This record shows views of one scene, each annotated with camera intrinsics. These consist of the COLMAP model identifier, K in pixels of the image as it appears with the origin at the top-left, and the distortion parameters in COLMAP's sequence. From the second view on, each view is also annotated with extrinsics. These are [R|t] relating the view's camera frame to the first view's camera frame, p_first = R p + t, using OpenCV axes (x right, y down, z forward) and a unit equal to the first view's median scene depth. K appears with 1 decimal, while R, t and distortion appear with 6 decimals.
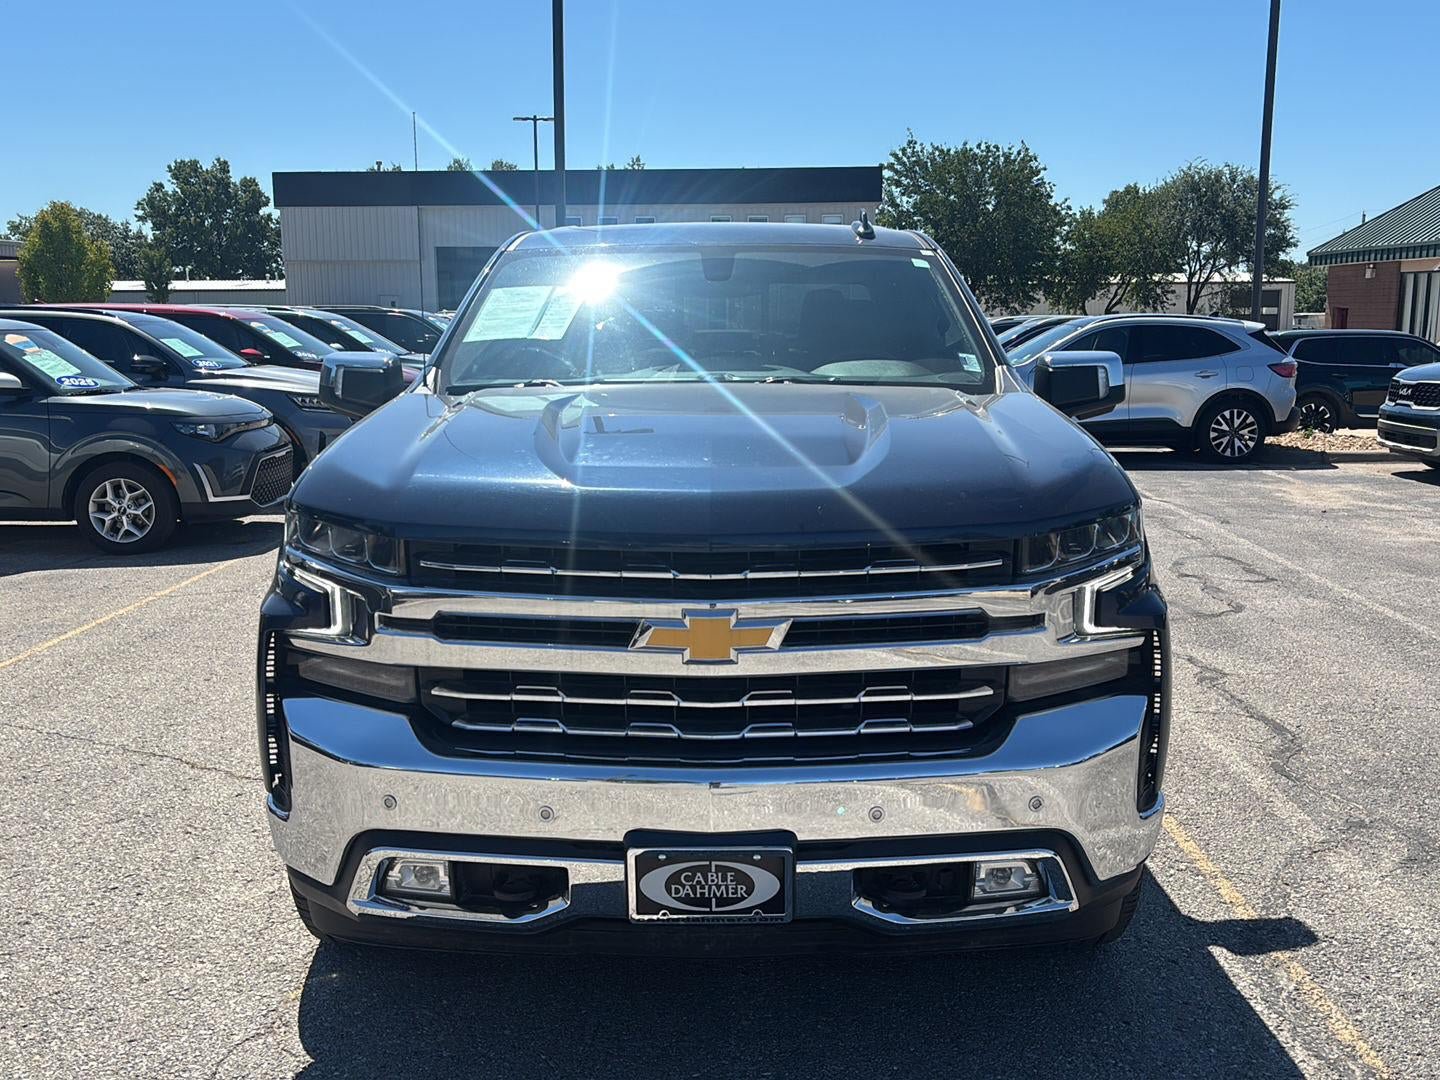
lens RADIAL K [[1371.2, 0, 710.8], [0, 1371.2, 541.3], [0, 0, 1]] dist [0.009149, 0.018816]
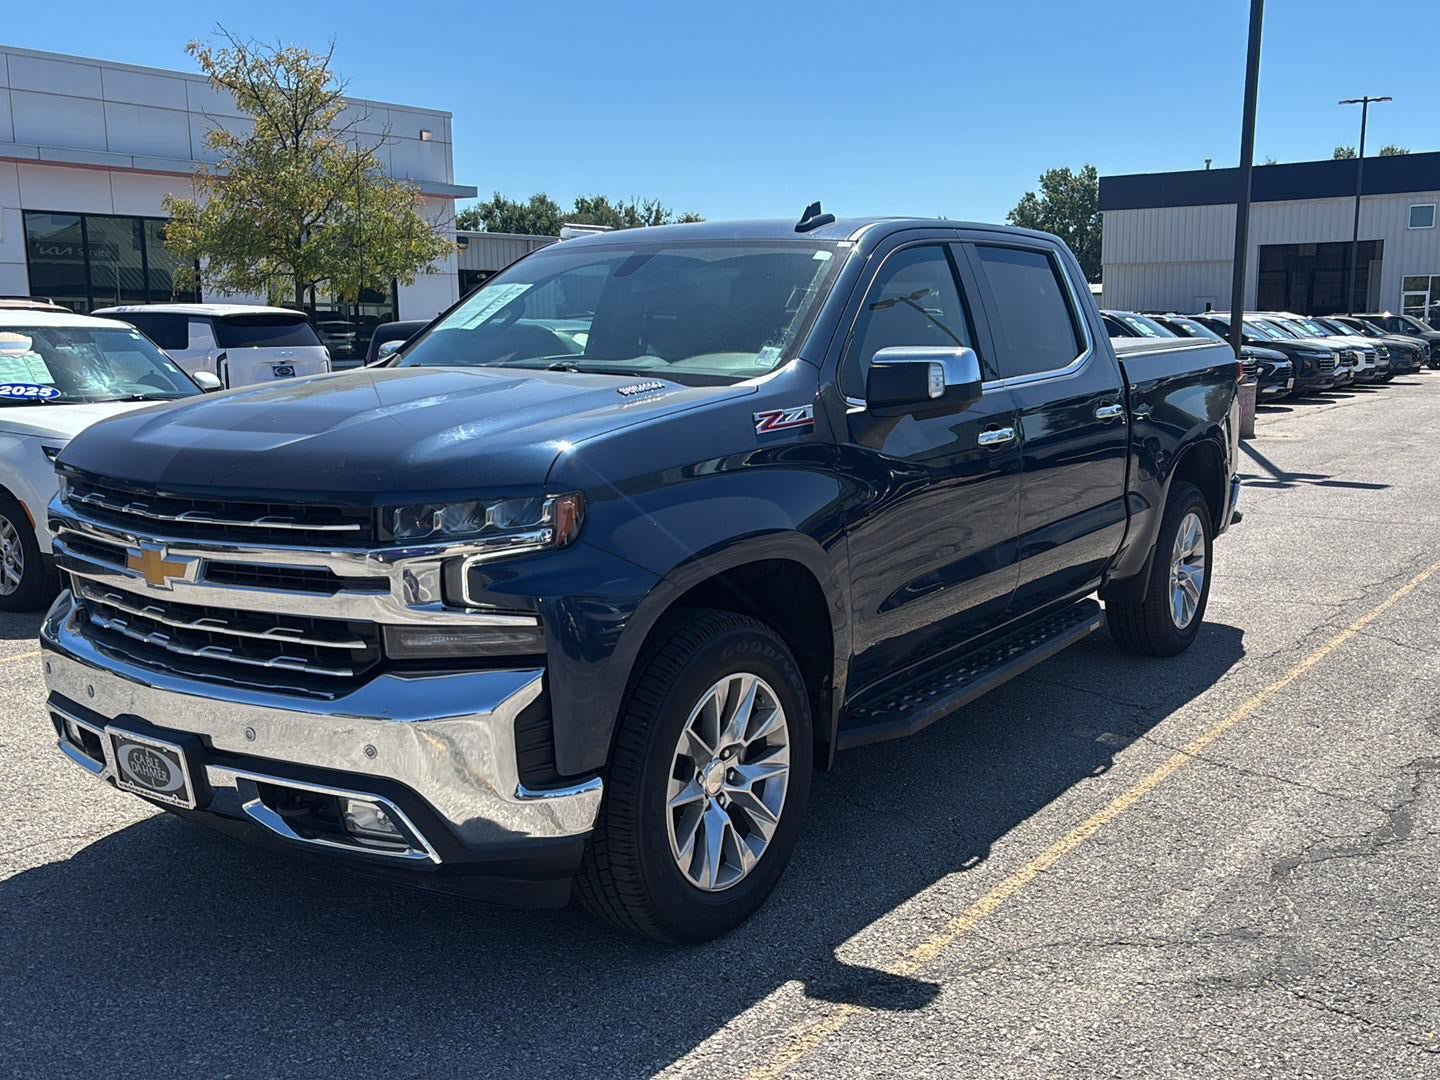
lens RADIAL K [[1371.2, 0, 710.8], [0, 1371.2, 541.3], [0, 0, 1]] dist [0.009149, 0.018816]
pose [[0.823652, 0.087821, -0.560254, 0.544492], [-0.089384, 0.995692, 0.024670, -0.013428], [0.560007, 0.029758, 0.827954, 0.126896]]
